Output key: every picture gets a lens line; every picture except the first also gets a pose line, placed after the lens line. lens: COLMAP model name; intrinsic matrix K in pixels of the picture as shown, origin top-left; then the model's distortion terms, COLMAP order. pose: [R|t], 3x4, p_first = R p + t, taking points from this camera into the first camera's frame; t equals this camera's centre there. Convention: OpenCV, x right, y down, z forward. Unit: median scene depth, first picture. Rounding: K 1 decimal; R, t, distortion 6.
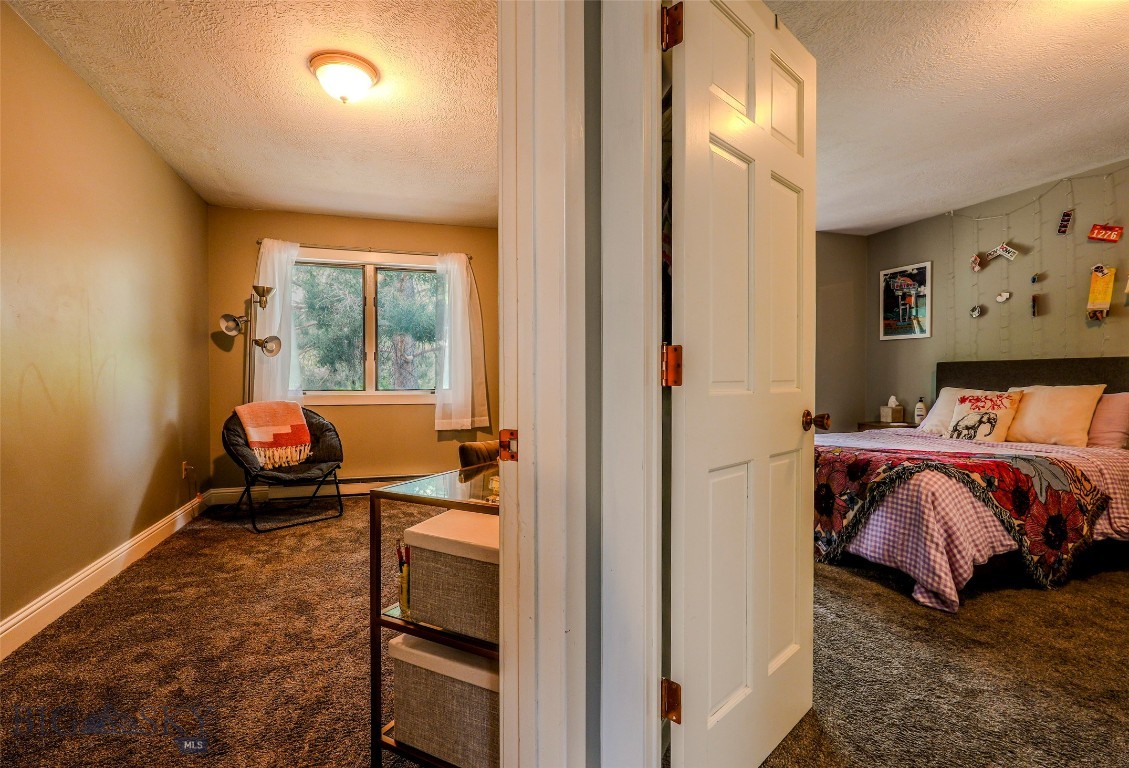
lens RADIAL K [[542.0, 0, 557.7], [0, 542.0, 384.2], [0, 0, 1]] dist [-0.000201, -0.000050]
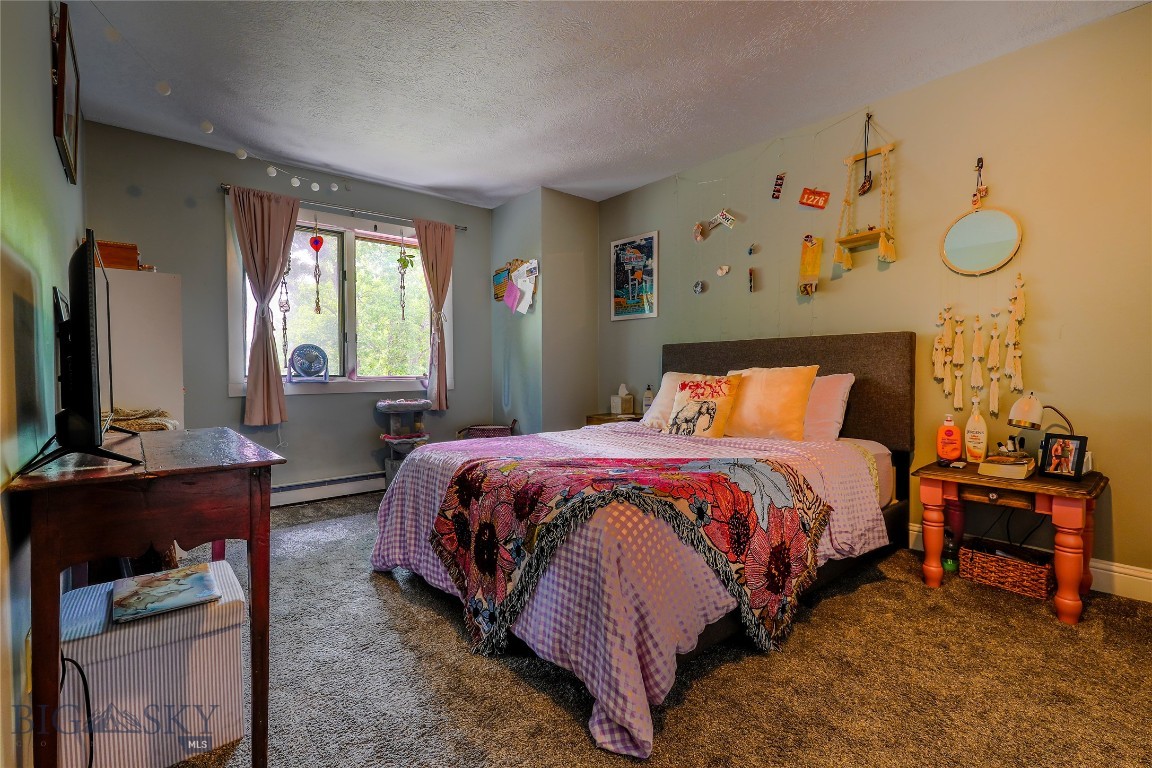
lens RADIAL K [[526.8, 0, 569.4], [0, 526.8, 387.3], [0, 0, 1]] dist [-0.000174, -0.000085]
pose [[0.922749, -0.014597, 0.385126, 0.278976], [0.007943, 0.999791, 0.018863, 0.014056], [-0.385320, -0.014347, 0.922671, 0.326883]]
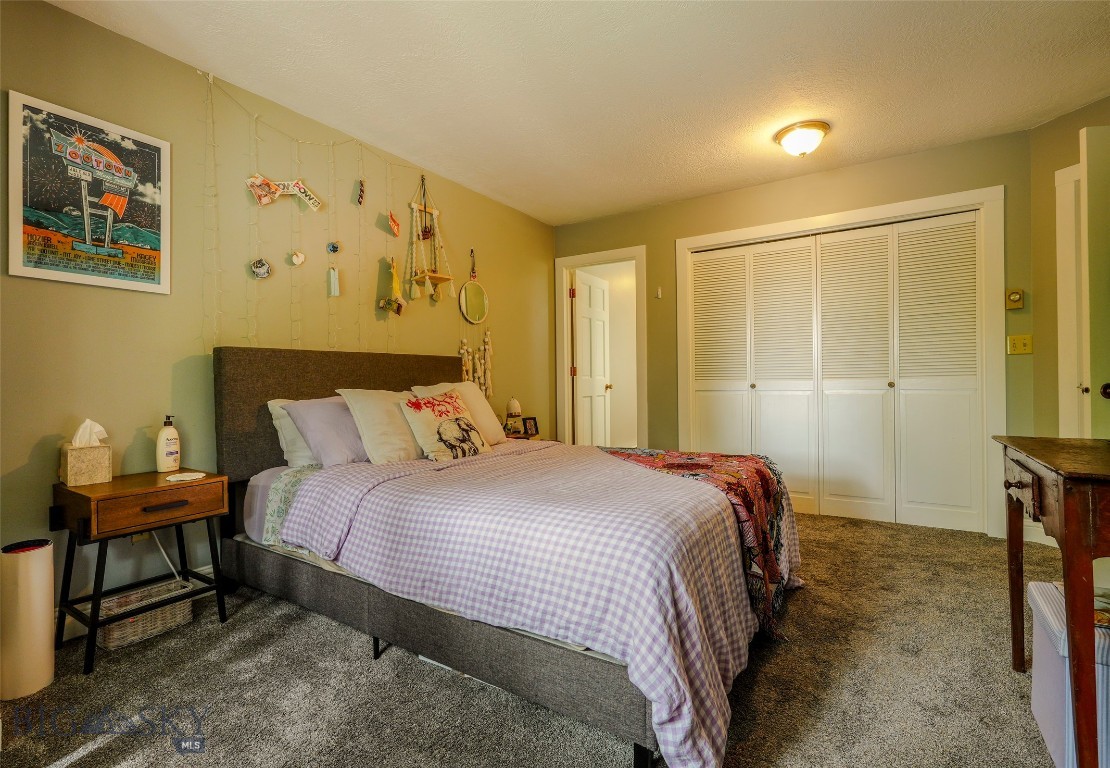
lens RADIAL K [[532.9, 0, 548.7], [0, 532.9, 378.9], [0, 0, 1]] dist [-0.000201, -0.000050]
pose [[-0.626416, 0.006664, 0.779460, 0.109364], [0.016909, 0.999844, 0.005041, -0.007089], [-0.779305, 0.016338, -0.626432, 1.308135]]
